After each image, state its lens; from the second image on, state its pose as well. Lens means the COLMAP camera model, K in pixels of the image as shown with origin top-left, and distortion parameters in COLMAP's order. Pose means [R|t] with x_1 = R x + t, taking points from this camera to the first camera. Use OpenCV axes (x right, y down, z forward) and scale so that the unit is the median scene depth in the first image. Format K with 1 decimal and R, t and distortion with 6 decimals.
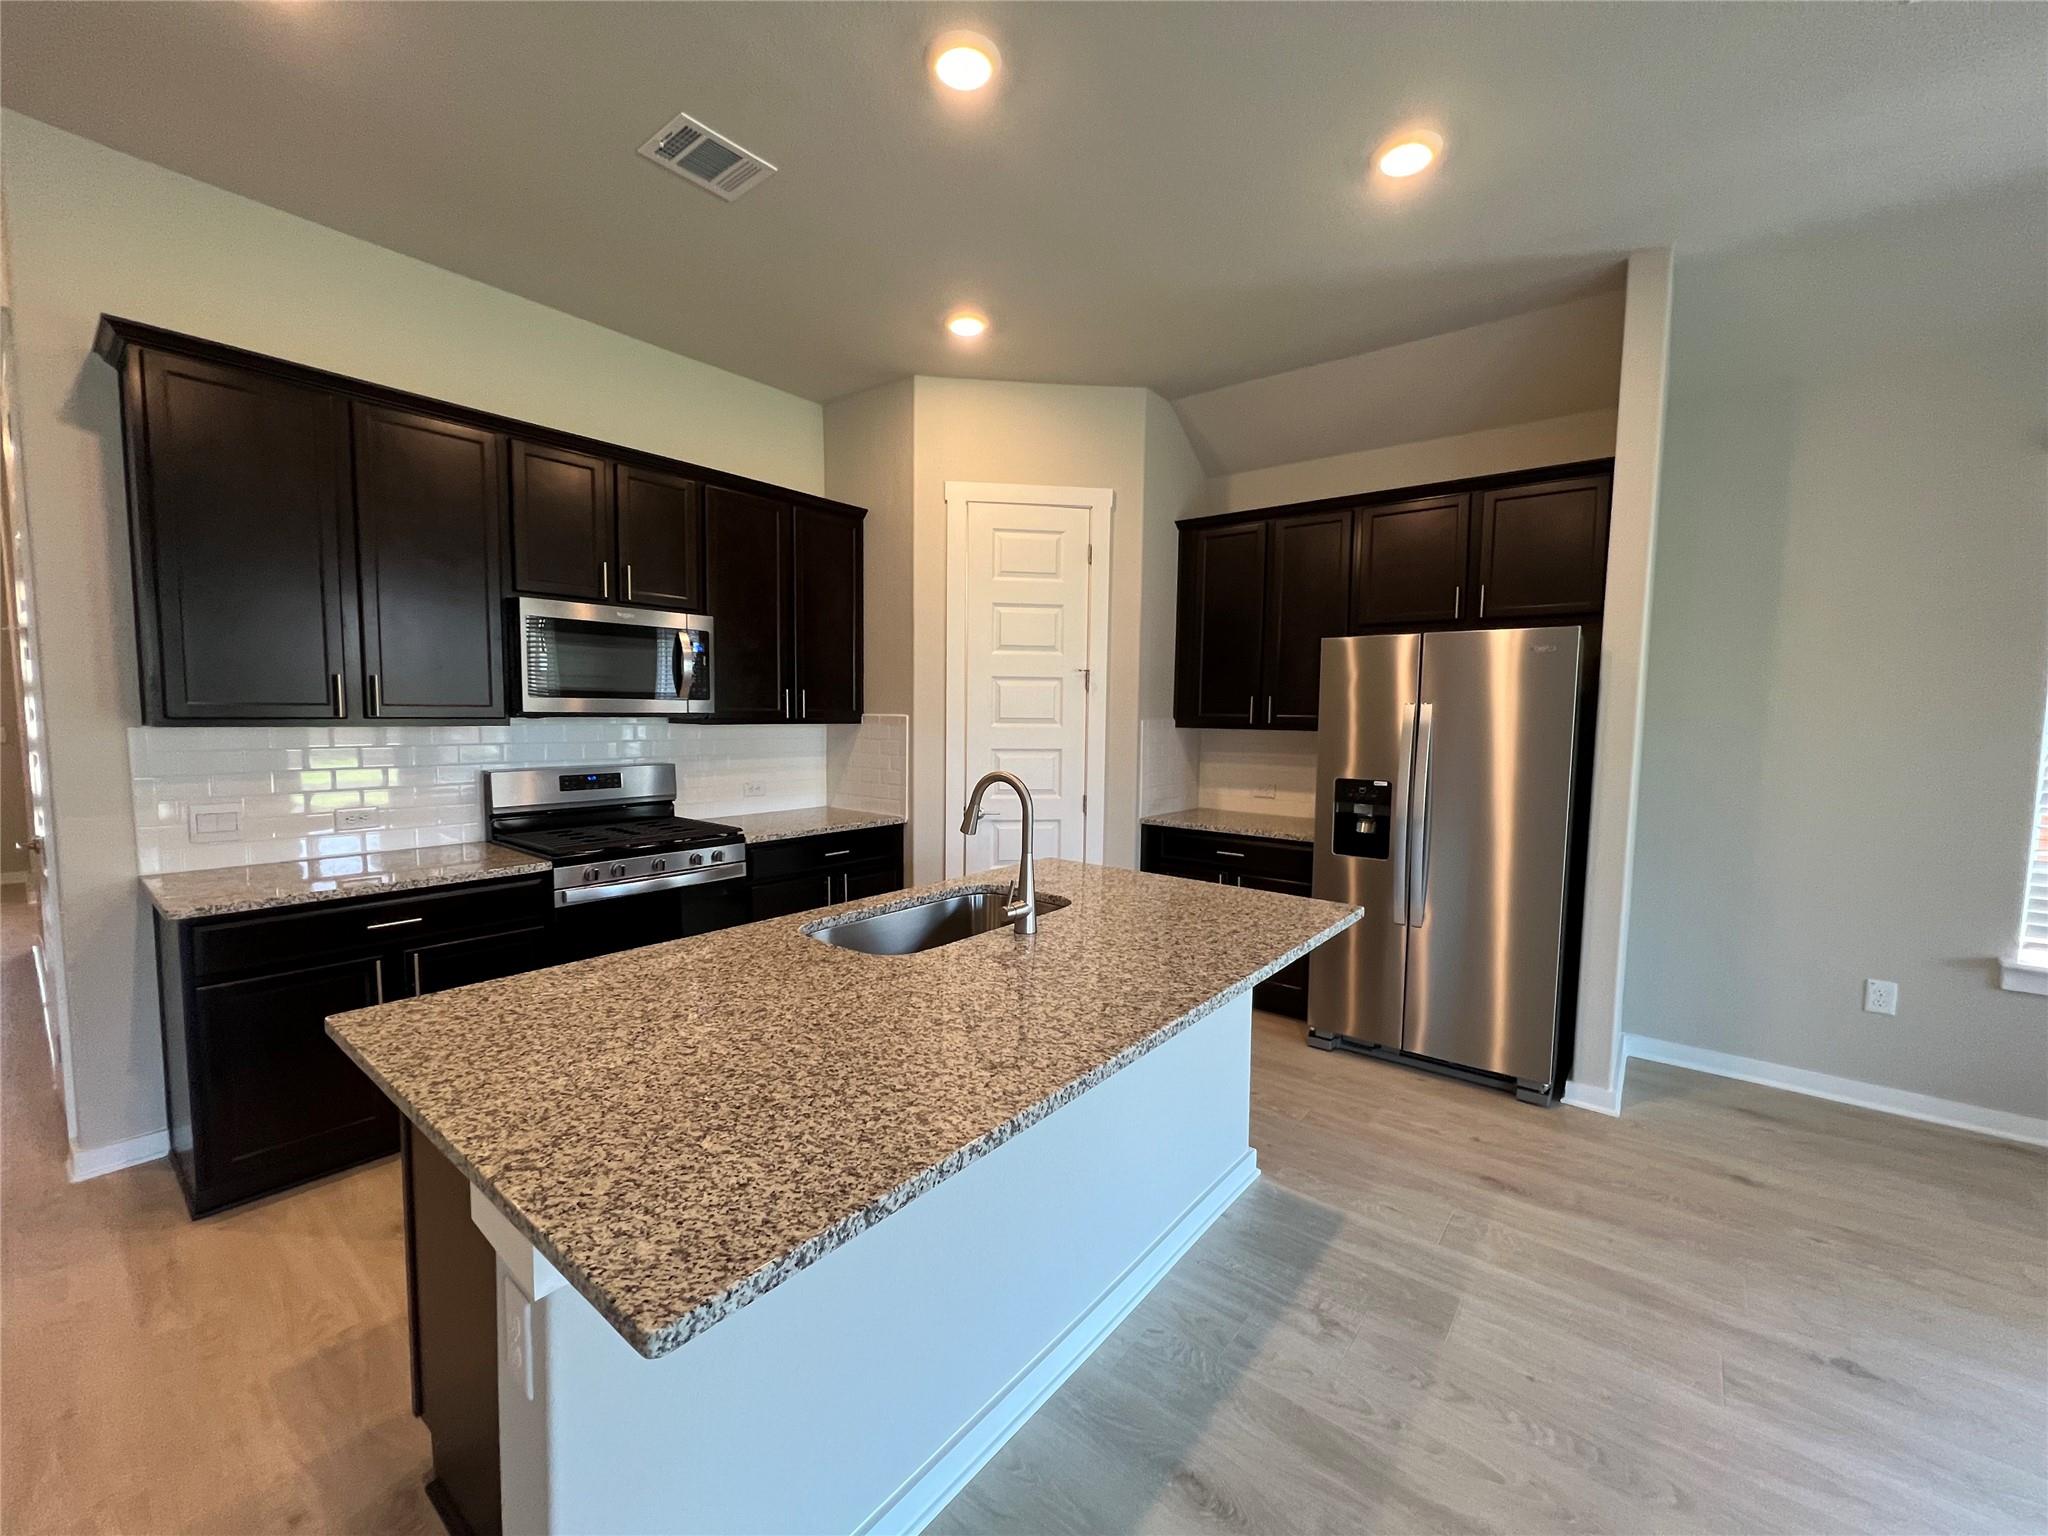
lens RADIAL K [[826.7, 0, 1020.0], [0, 826.7, 777.8], [0, 0, 1]] dist [0.000419, 0.000181]
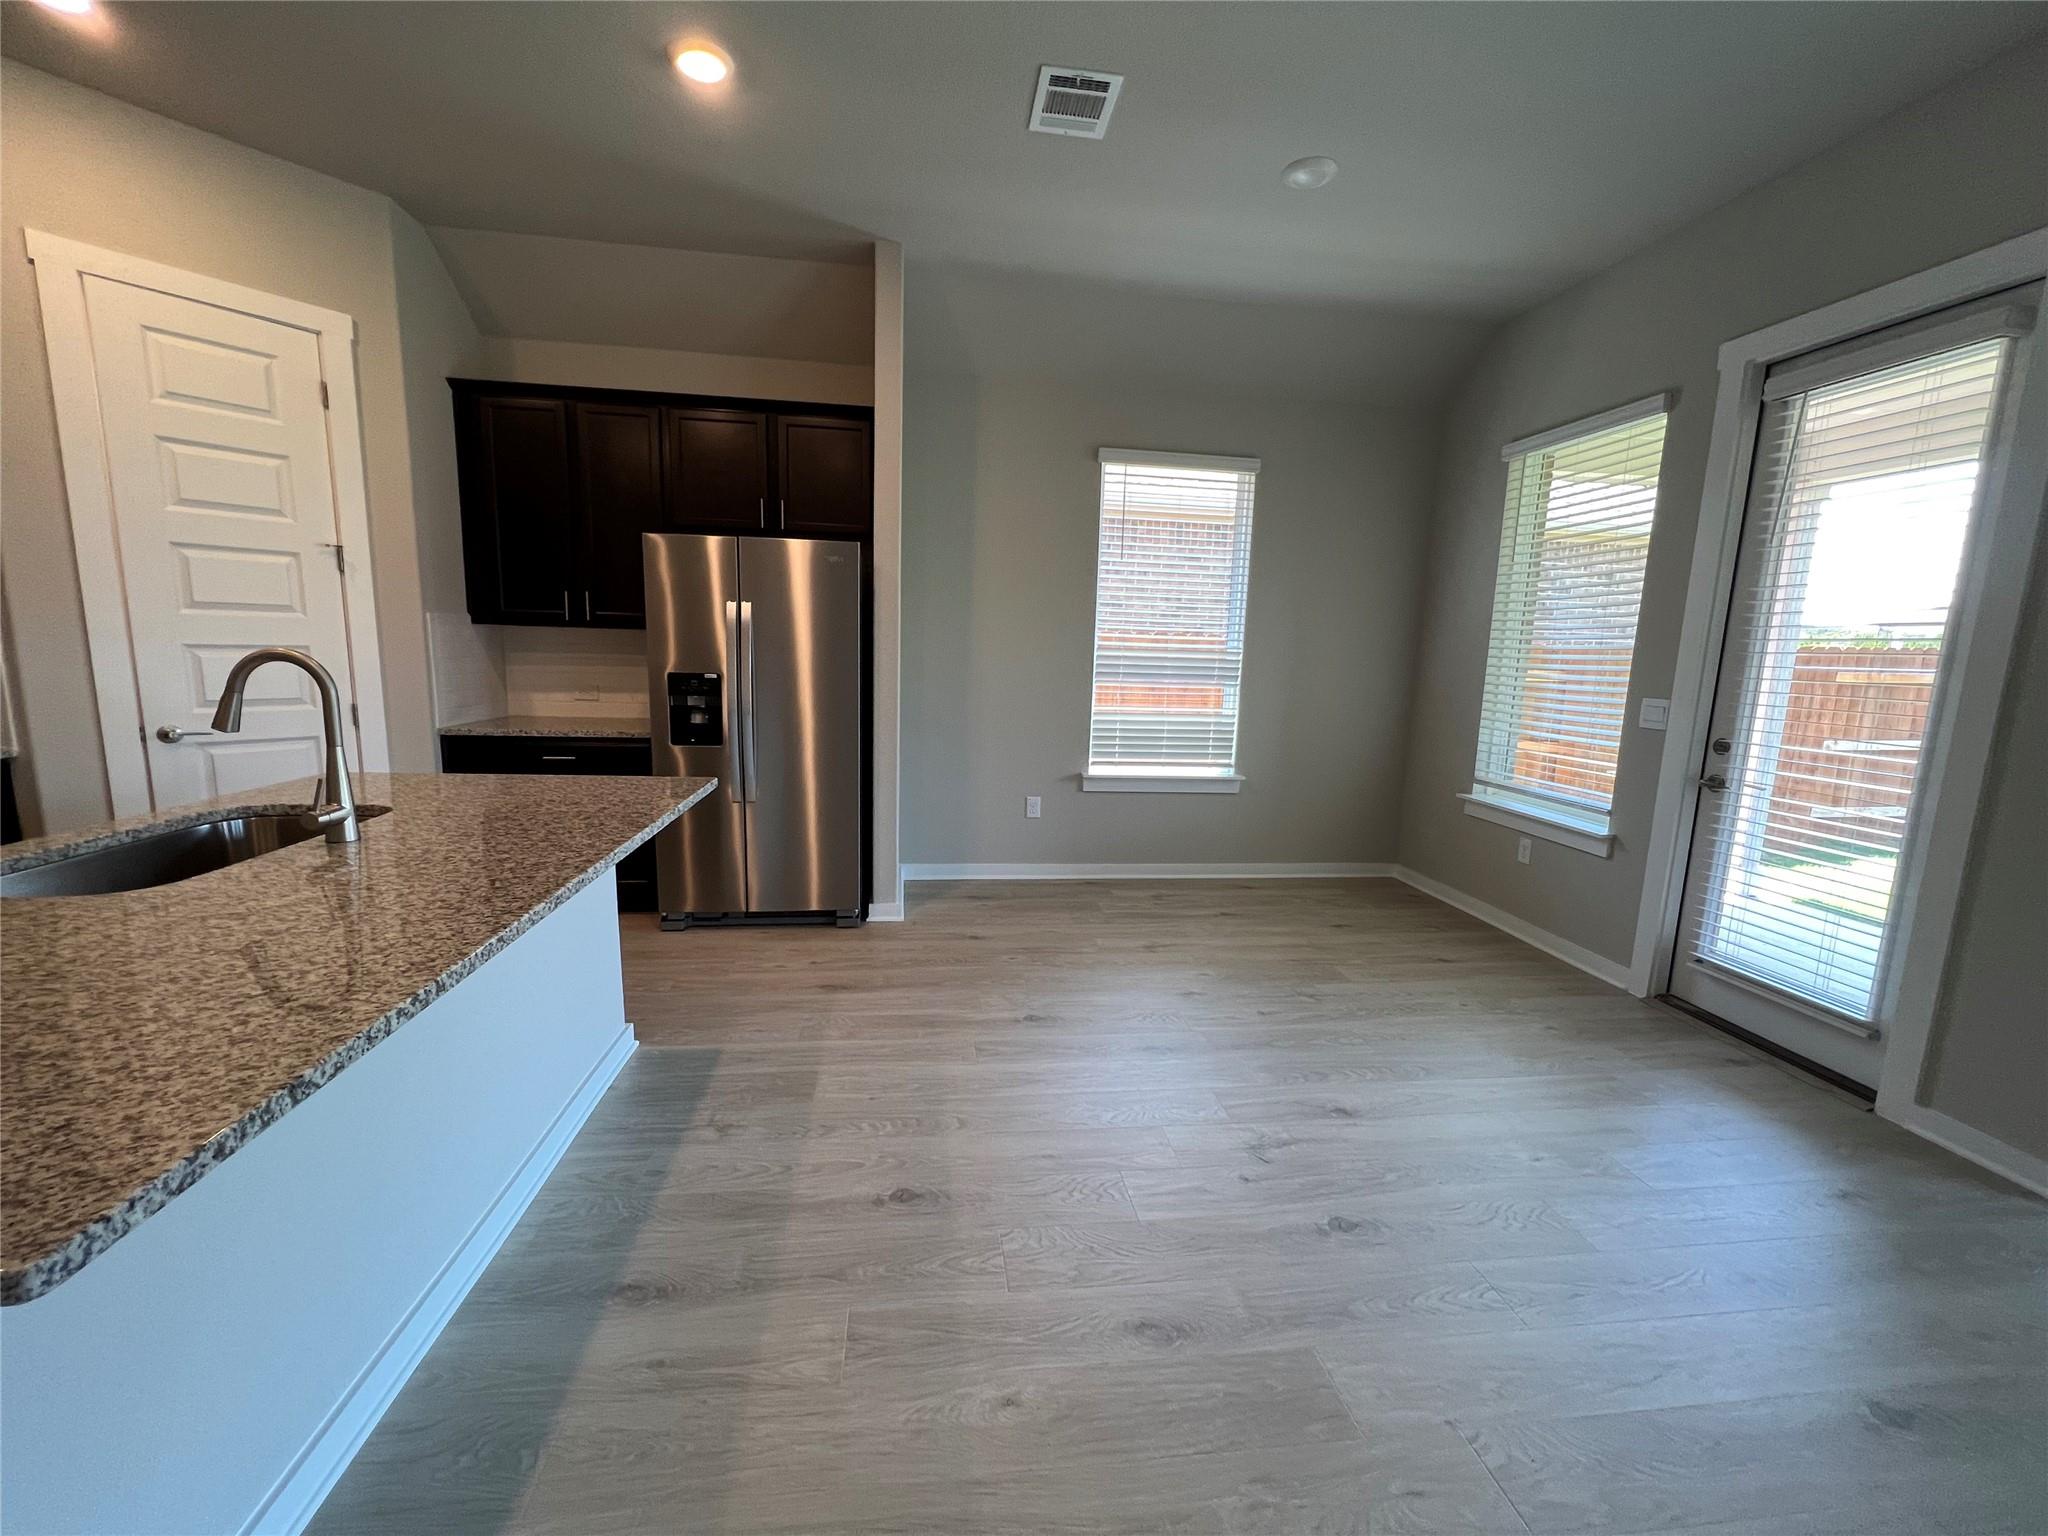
lens RADIAL K [[826.7, 0, 1022.7], [0, 826.7, 778.4], [0, 0, 1]] dist [0.000419, 0.000181]
pose [[0.691675, -0.107009, 0.714237, -0.090787], [0.037792, 0.992970, 0.112172, 0.045359], [-0.721220, -0.050594, 0.690856, -0.065218]]
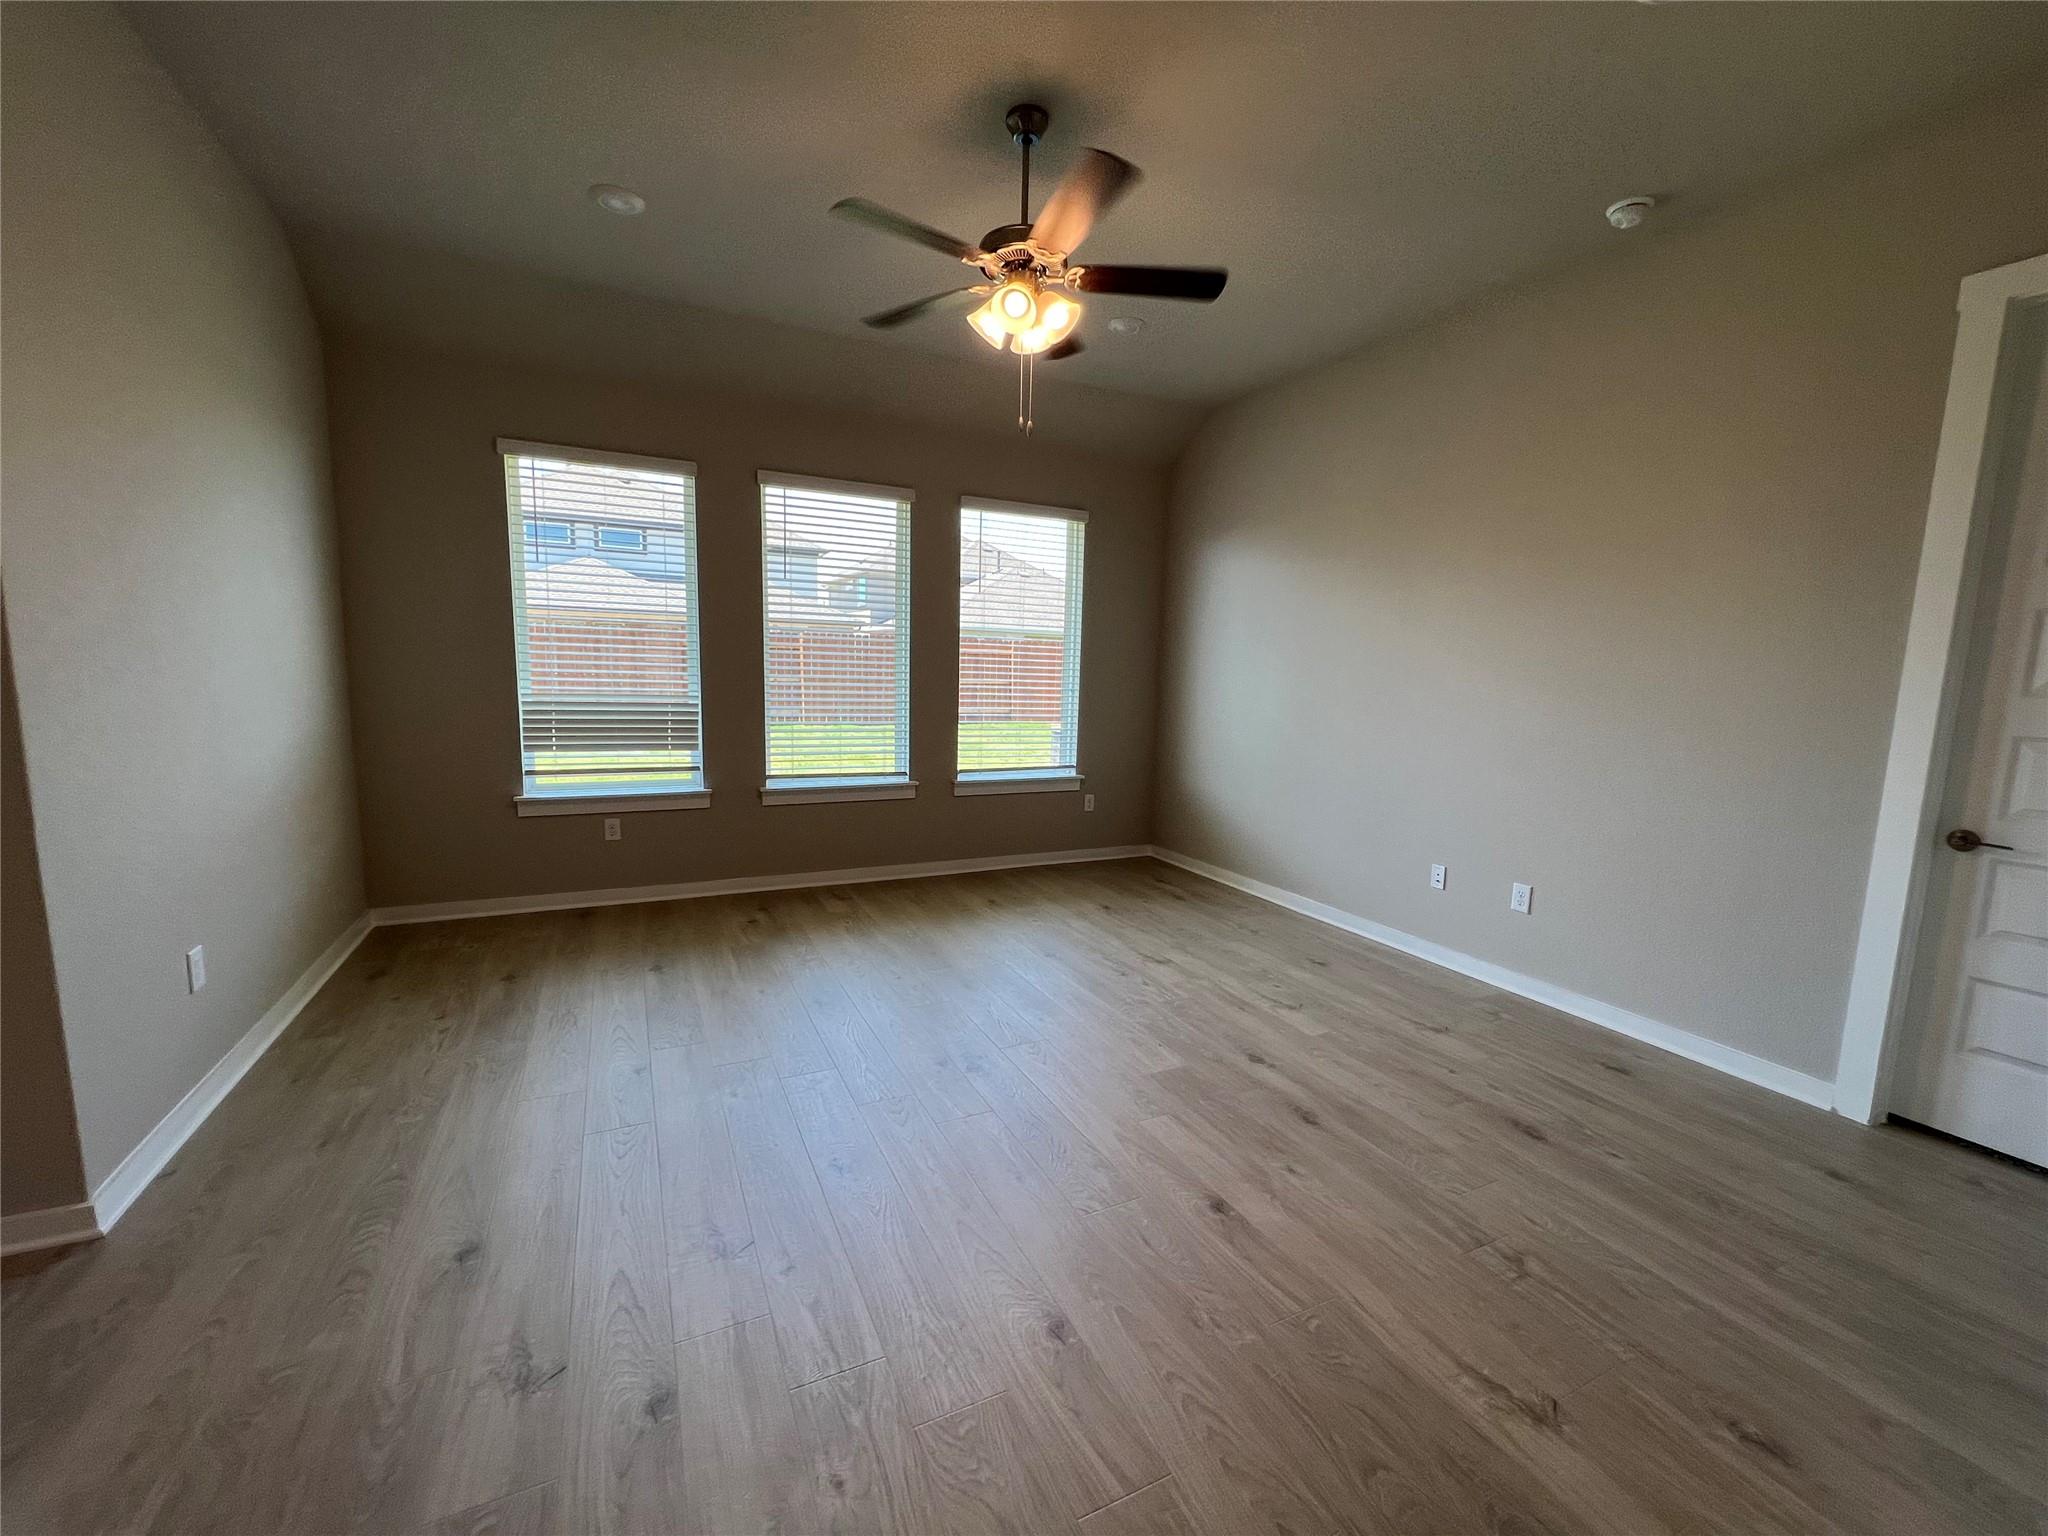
lens RADIAL K [[826.7, 0, 1024.0], [0, 826.7, 774.7], [0, 0, 1]] dist [0.000419, 0.000181]
pose [[-0.903453, -0.090920, 0.418935, 0.161089], [-0.001260, 0.977809, 0.209493, 0.039880], [-0.428686, 0.188739, -0.883519, -0.043204]]
